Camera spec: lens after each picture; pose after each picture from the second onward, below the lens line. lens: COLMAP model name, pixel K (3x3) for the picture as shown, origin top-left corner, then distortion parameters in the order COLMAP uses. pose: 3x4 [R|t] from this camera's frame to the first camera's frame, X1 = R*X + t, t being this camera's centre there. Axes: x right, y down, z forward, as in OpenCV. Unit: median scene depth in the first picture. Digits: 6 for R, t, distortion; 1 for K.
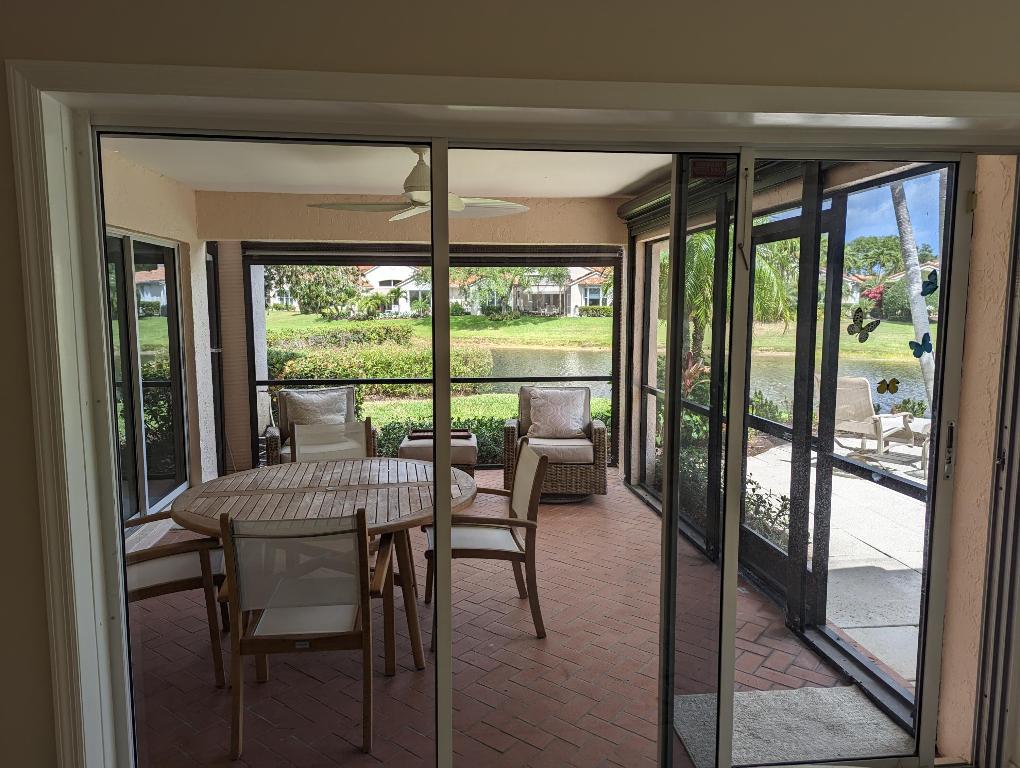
lens RADIAL K [[713.6, 0, 514.4], [0, 713.6, 383.1], [0, 0, 1]] dist [0.008636, 0.002269]
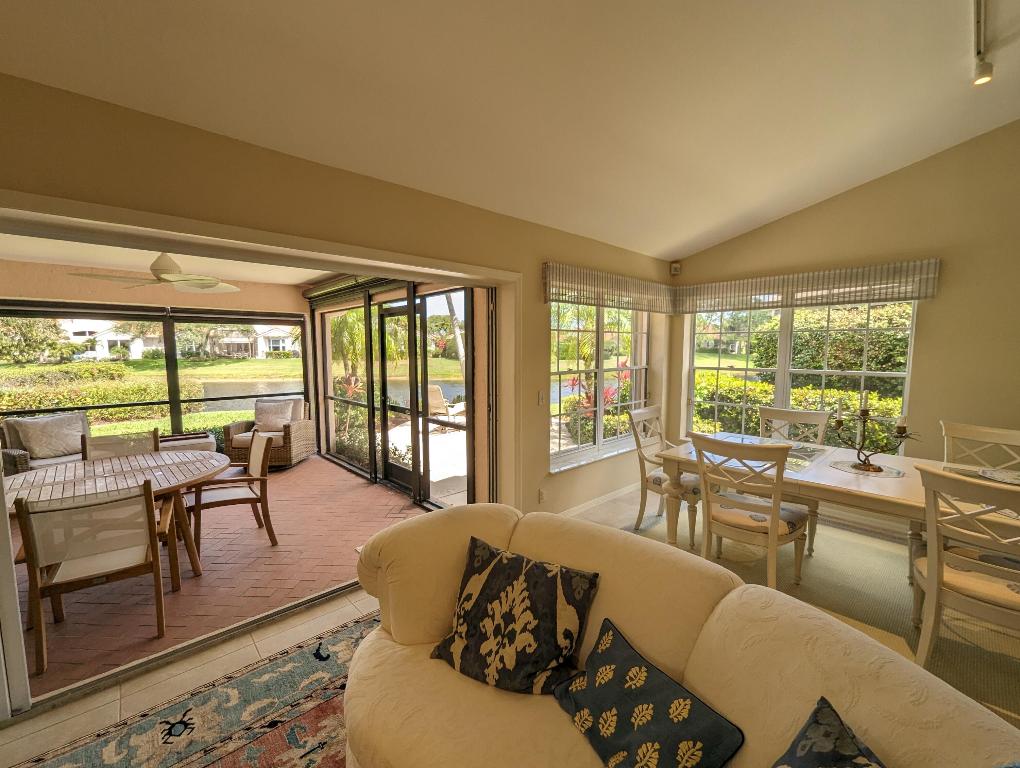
lens RADIAL K [[423.1, 0, 513.0], [0, 423.1, 389.8], [0, 0, 1]] dist [-0.000417, -0.000261]
pose [[0.812914, -0.057929, 0.579496, -0.046549], [0.067230, 0.997723, 0.005427, 0.016074], [-0.578491, 0.034548, 0.814957, -0.107839]]
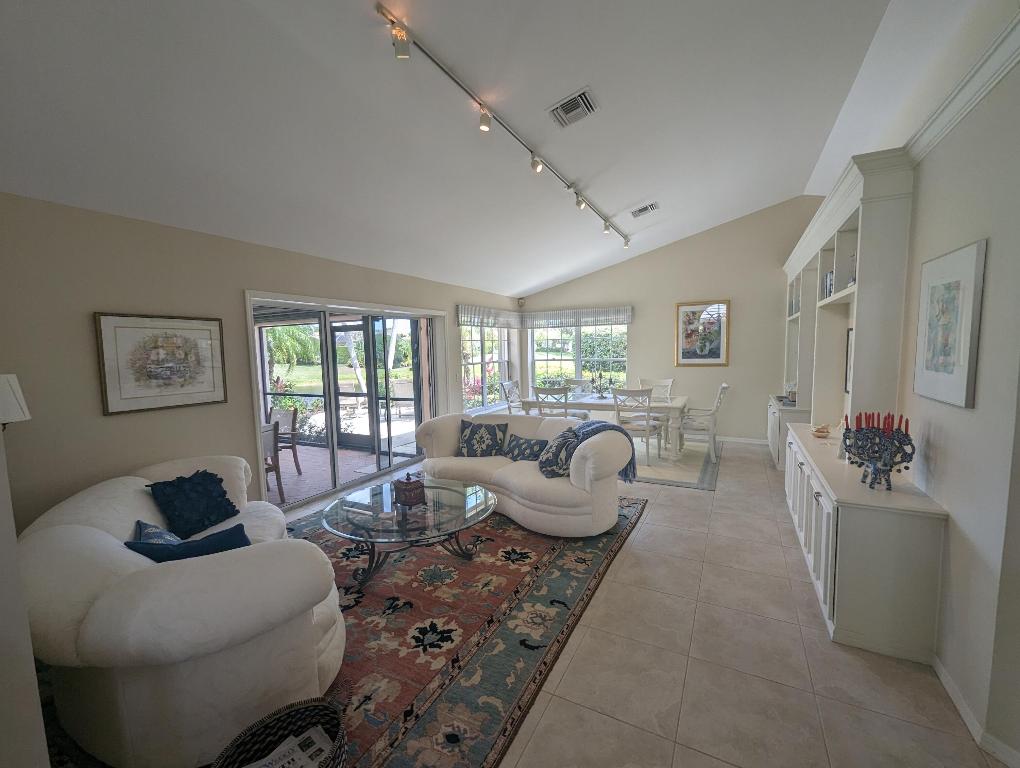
lens RADIAL K [[423.1, 0, 513.0], [0, 423.1, 389.8], [0, 0, 1]] dist [-0.000417, -0.000261]
pose [[0.565832, -0.095220, 0.819004, -0.477092], [0.117116, 0.992519, 0.034480, 0.042381], [-0.816161, 0.076409, 0.572751, -0.378533]]
